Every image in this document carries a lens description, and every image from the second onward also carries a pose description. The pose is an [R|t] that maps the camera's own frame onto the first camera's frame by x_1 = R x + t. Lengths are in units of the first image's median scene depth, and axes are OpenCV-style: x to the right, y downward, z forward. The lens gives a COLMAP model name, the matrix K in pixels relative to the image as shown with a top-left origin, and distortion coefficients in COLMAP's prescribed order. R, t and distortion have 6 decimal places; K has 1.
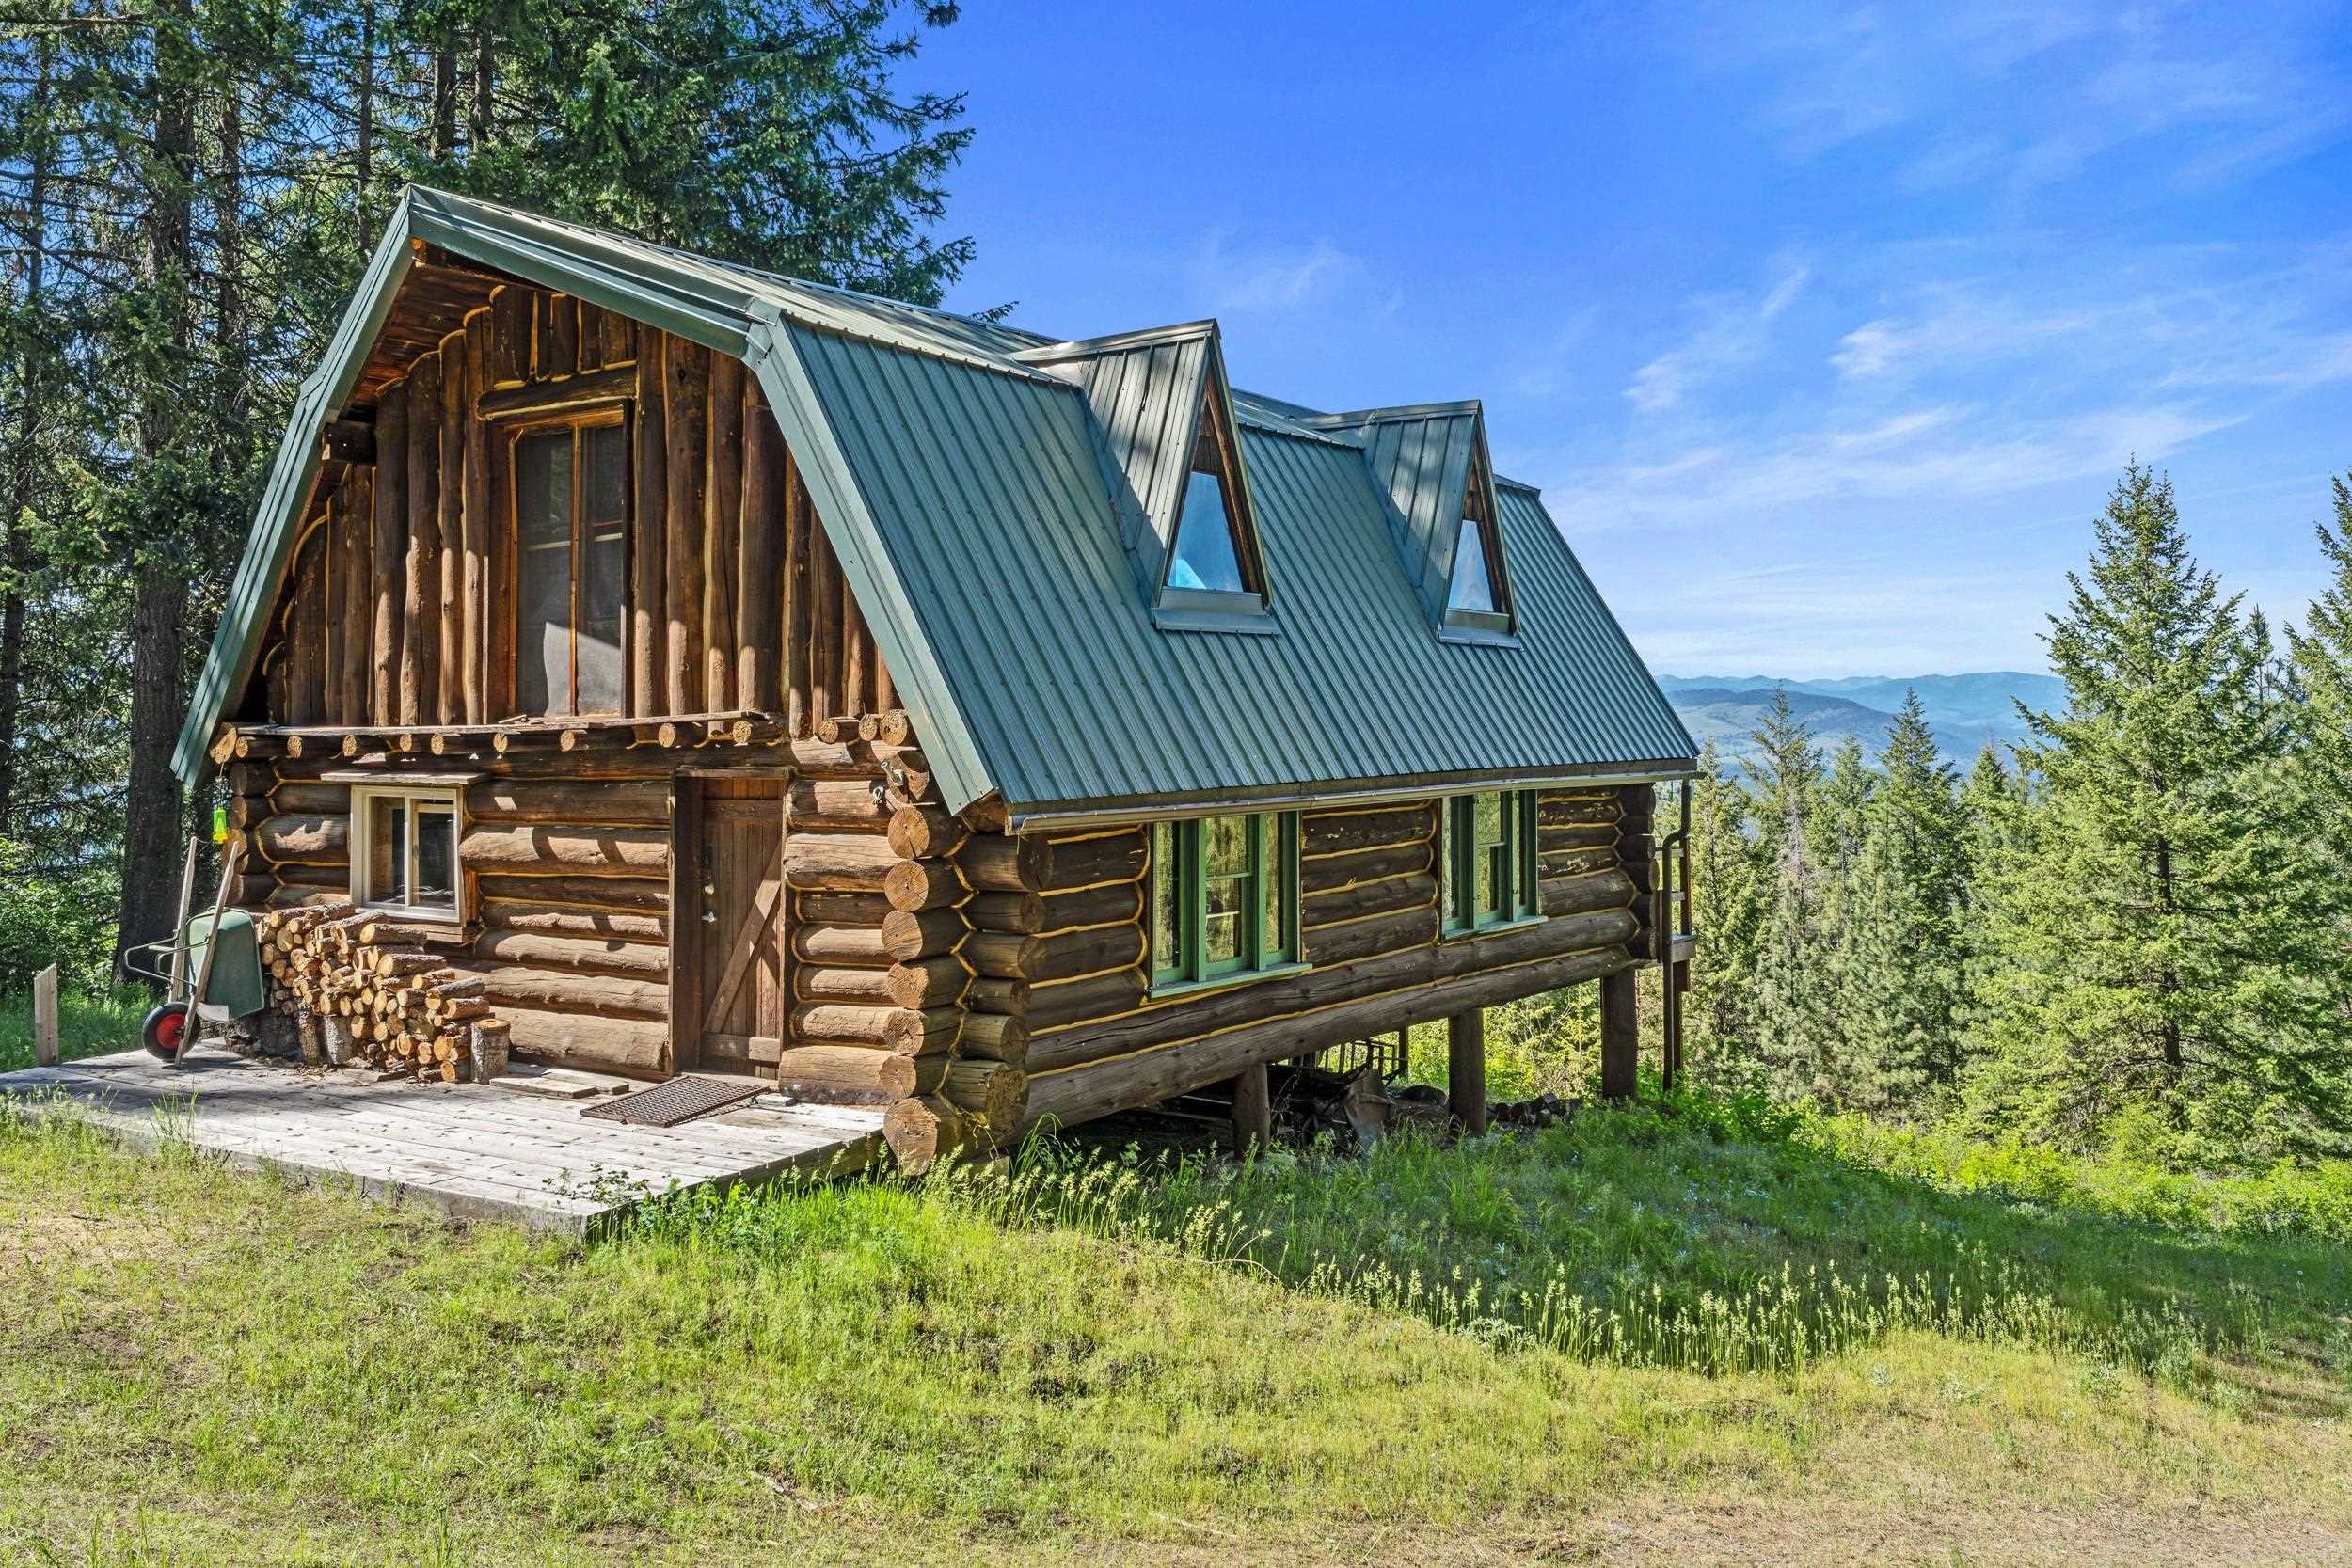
lens RADIAL K [[1985.0, 0, 1177.2], [0, 1985.0, 659.5], [0, 0, 1]] dist [-0.000771, 0.001509]
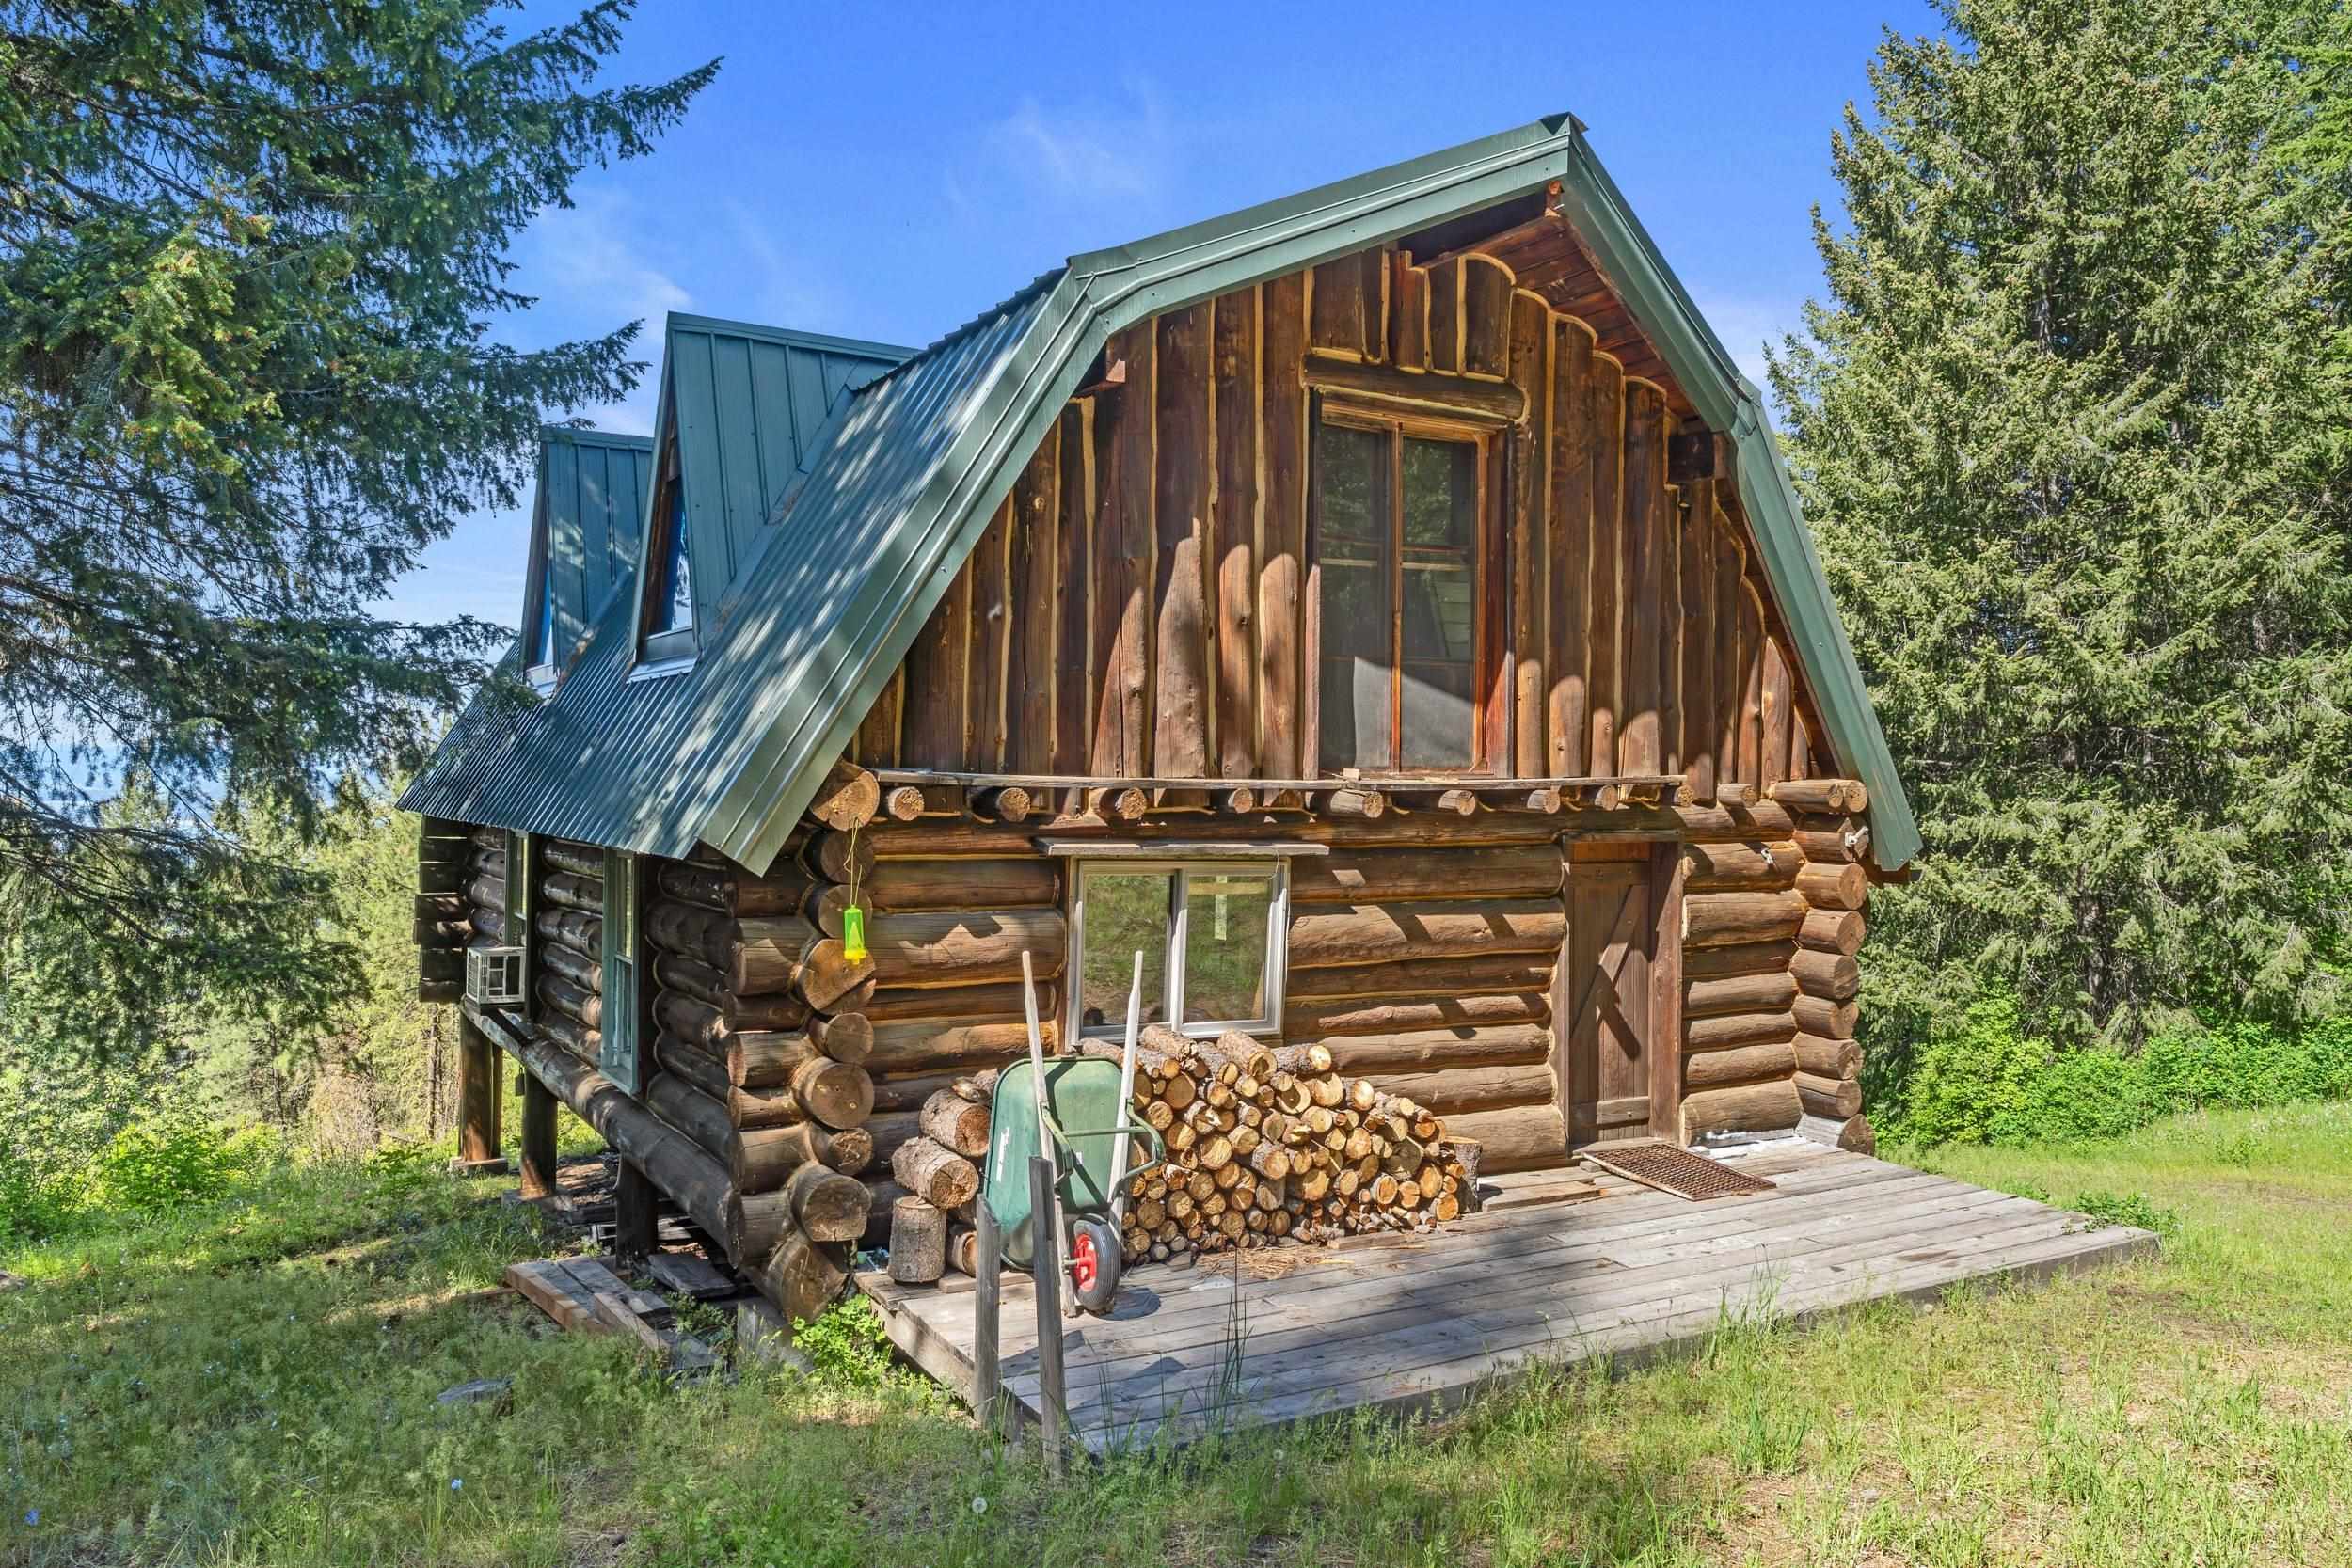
lens RADIAL K [[1684.8, 0, 1176.0], [0, 1684.8, 784.0], [0, 0, 1]] dist [-0.001143, -0.000204]
pose [[0.442618, 0.011267, 0.896639, -1.011870], [-0.052091, 0.998556, 0.013167, 0.029927], [-0.895196, -0.052535, 0.442566, 0.781823]]
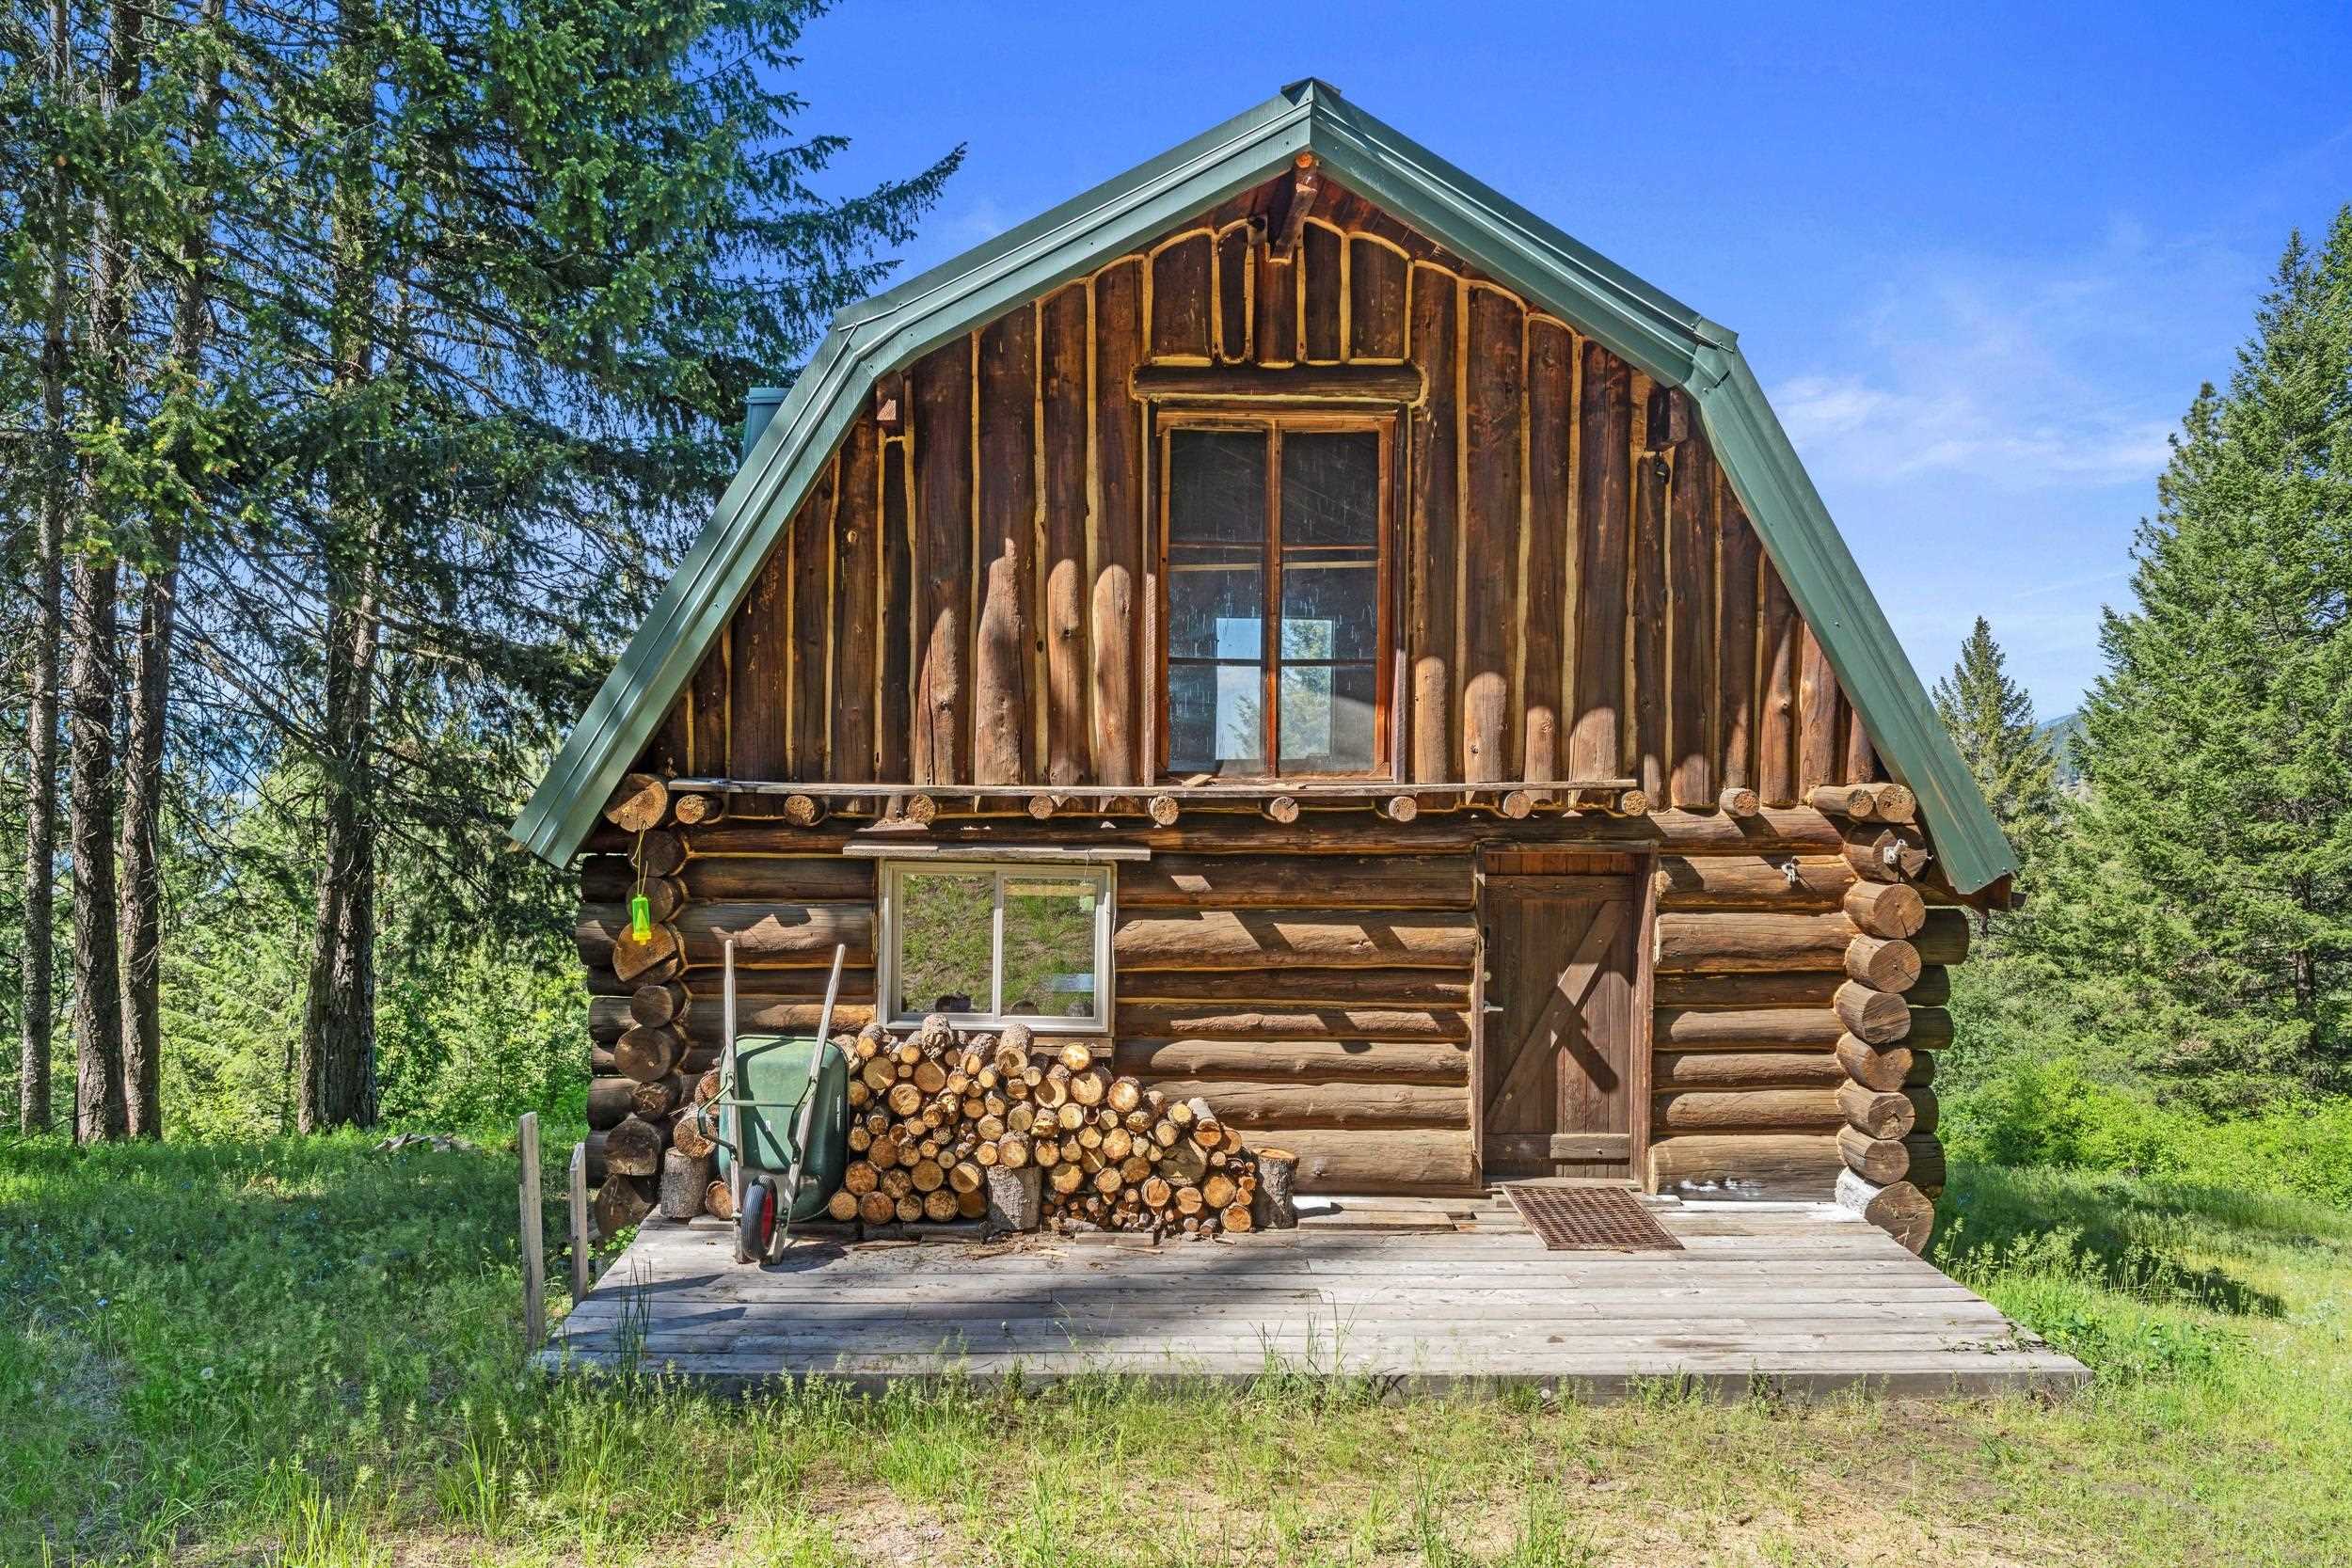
lens RADIAL K [[1620.2, 0, 1176.1], [0, 1620.2, 826.3], [0, 0, 1]] dist [-0.002308, -0.000387]
pose [[0.813619, -0.008010, 0.581343, -0.749020], [-0.037354, 0.997119, 0.066017, 0.005748], [-0.580197, -0.075429, 0.810976, 0.479592]]
